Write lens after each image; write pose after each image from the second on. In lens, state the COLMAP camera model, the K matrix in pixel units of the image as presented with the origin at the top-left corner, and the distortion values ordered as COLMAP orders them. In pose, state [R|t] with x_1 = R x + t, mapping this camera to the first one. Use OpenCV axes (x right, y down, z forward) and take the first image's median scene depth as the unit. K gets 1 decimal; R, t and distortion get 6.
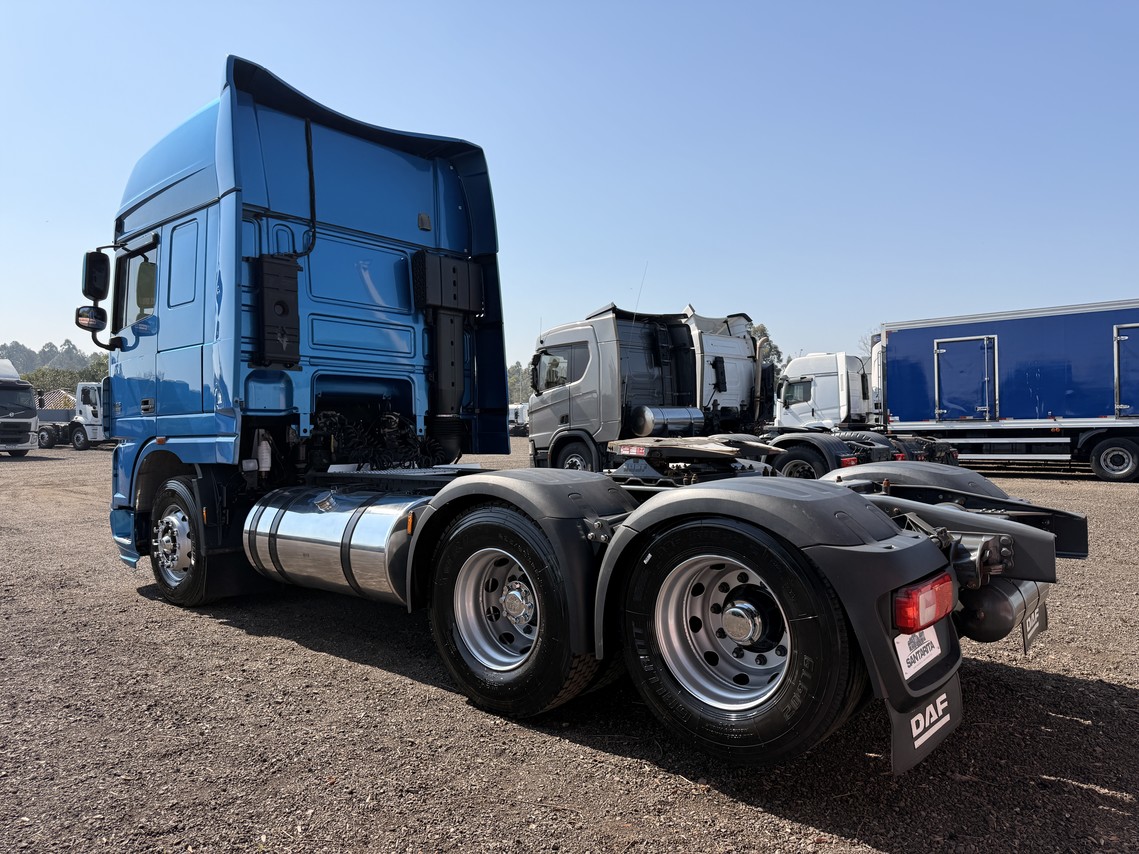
lens RADIAL K [[795.5, 0, 569.5], [0, 795.5, 427.0], [0, 0, 1]] dist [0.064073, -0.079143]
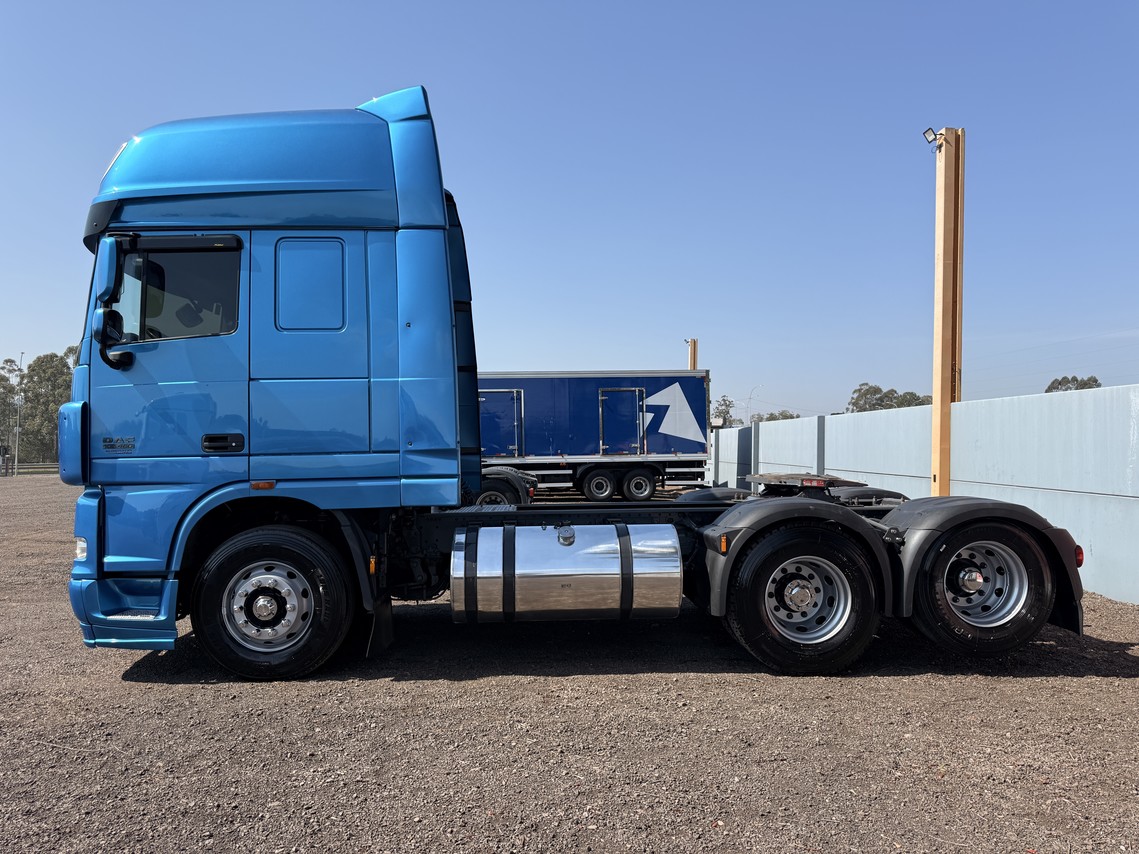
lens RADIAL K [[795.5, 0, 569.5], [0, 795.5, 427.0], [0, 0, 1]] dist [0.064073, -0.079143]
pose [[0.718574, 0.028839, 0.694852, -0.756682], [0.000356, 0.999124, -0.041835, -0.007512], [-0.695450, 0.030309, 0.717935, 0.154548]]
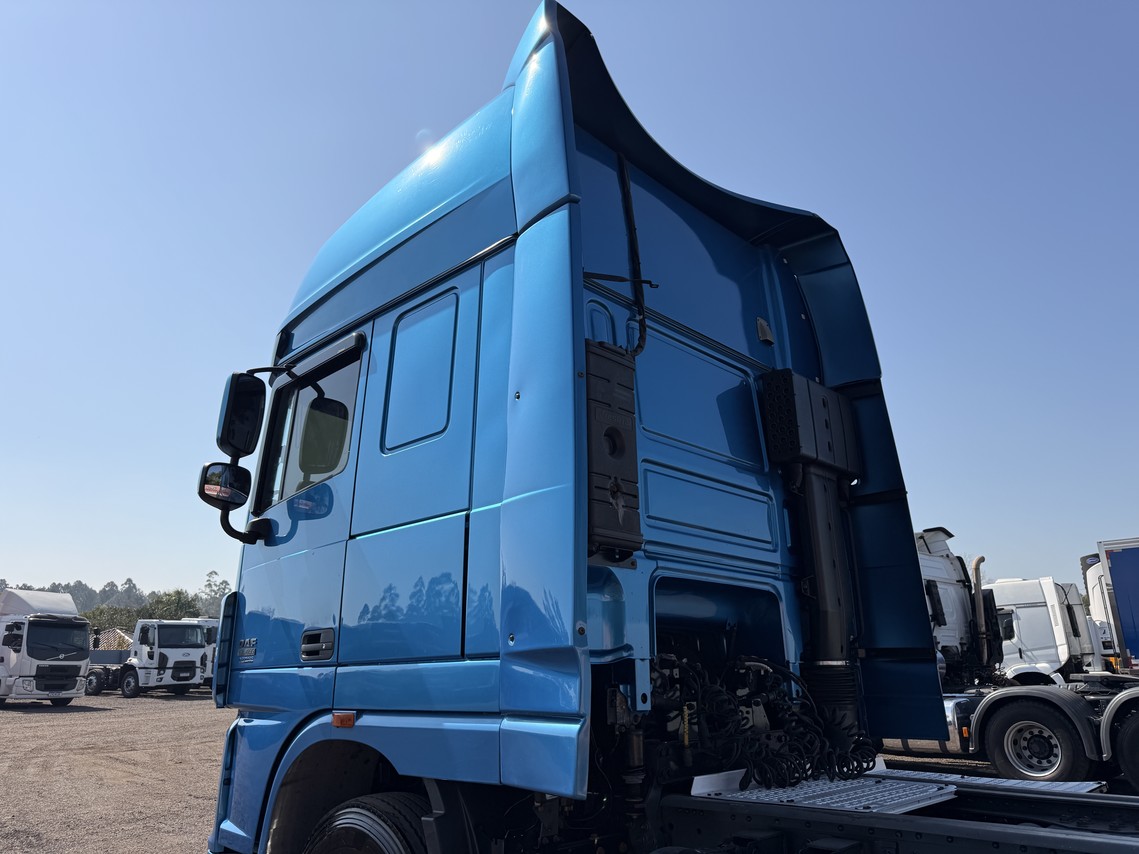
lens RADIAL K [[795.5, 0, 569.5], [0, 795.5, 427.0], [0, 0, 1]] dist [0.064073, -0.079143]
pose [[0.998128, -0.016896, -0.058779, -0.300257], [-0.000701, 0.957861, -0.287232, -0.011056], [0.061155, 0.286735, 0.956056, 0.437030]]
